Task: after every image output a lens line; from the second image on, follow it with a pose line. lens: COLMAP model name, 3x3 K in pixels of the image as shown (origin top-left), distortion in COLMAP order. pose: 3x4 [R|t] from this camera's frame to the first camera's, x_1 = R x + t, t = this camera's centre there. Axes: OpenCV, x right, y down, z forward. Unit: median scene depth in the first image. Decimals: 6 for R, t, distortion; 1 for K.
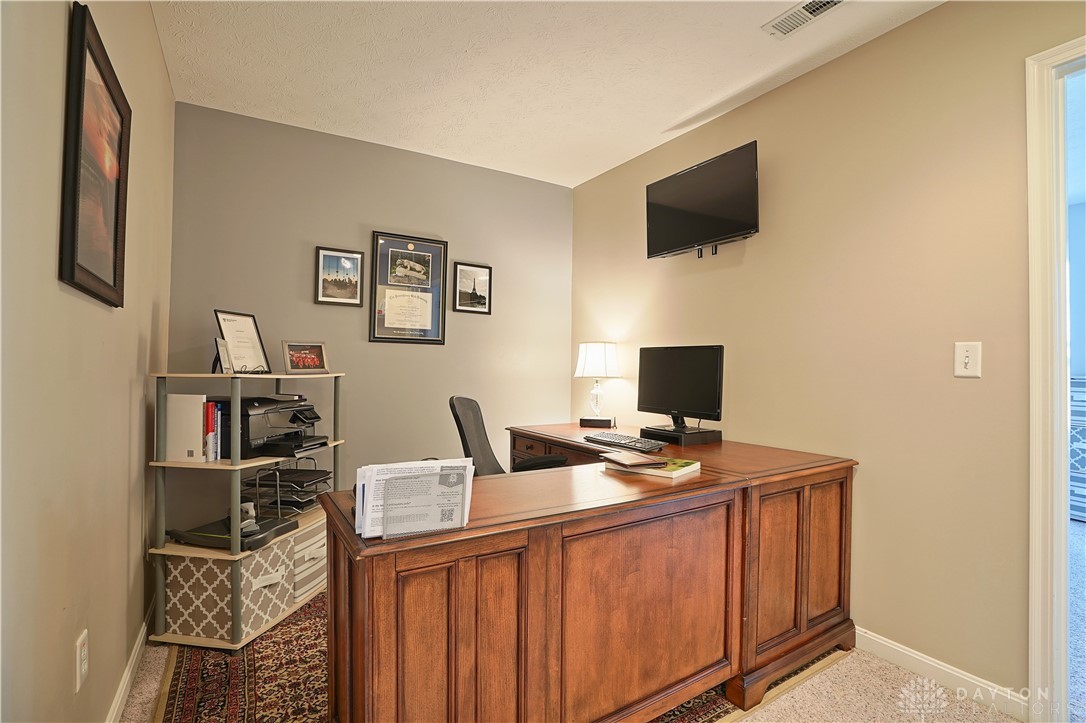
lens RADIAL K [[498.0, 0, 542.4], [0, 498.0, 364.2], [0, 0, 1]] dist [-0.060591, 0.003536]
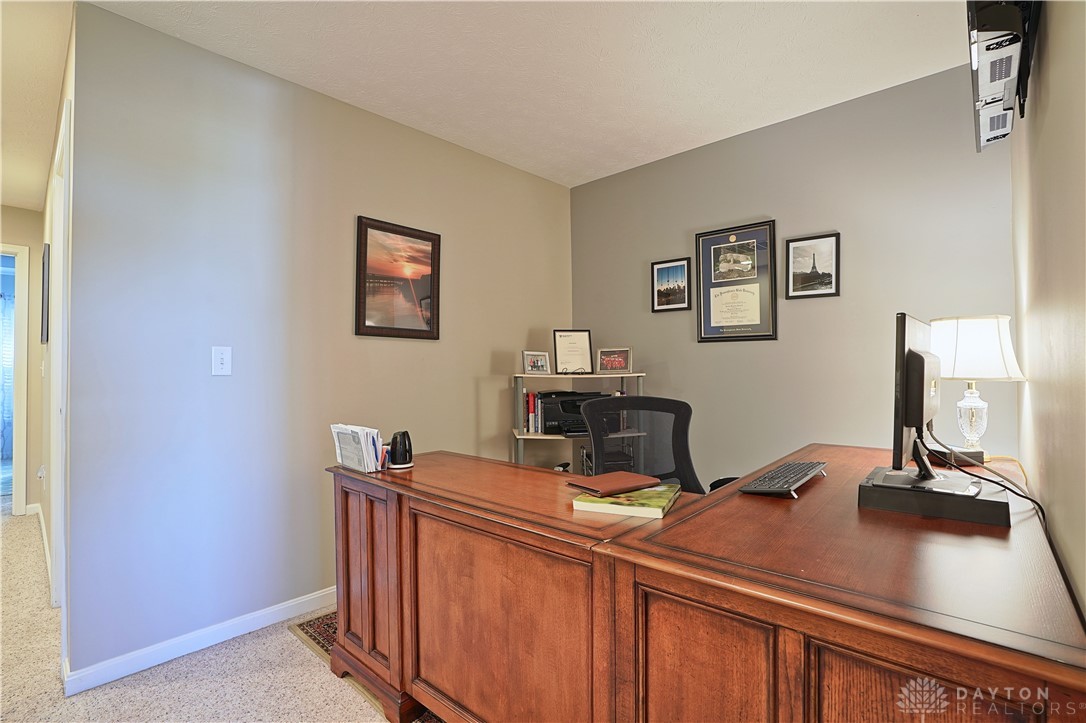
lens RADIAL K [[498.0, 0, 541.6], [0, 498.0, 362.4], [0, 0, 1]] dist [-0.060591, 0.003536]
pose [[0.275378, -0.023131, -0.961058, 0.538595], [0.019607, 0.999638, -0.018442, 0.007727], [0.961136, -0.013765, 0.275731, 0.401142]]
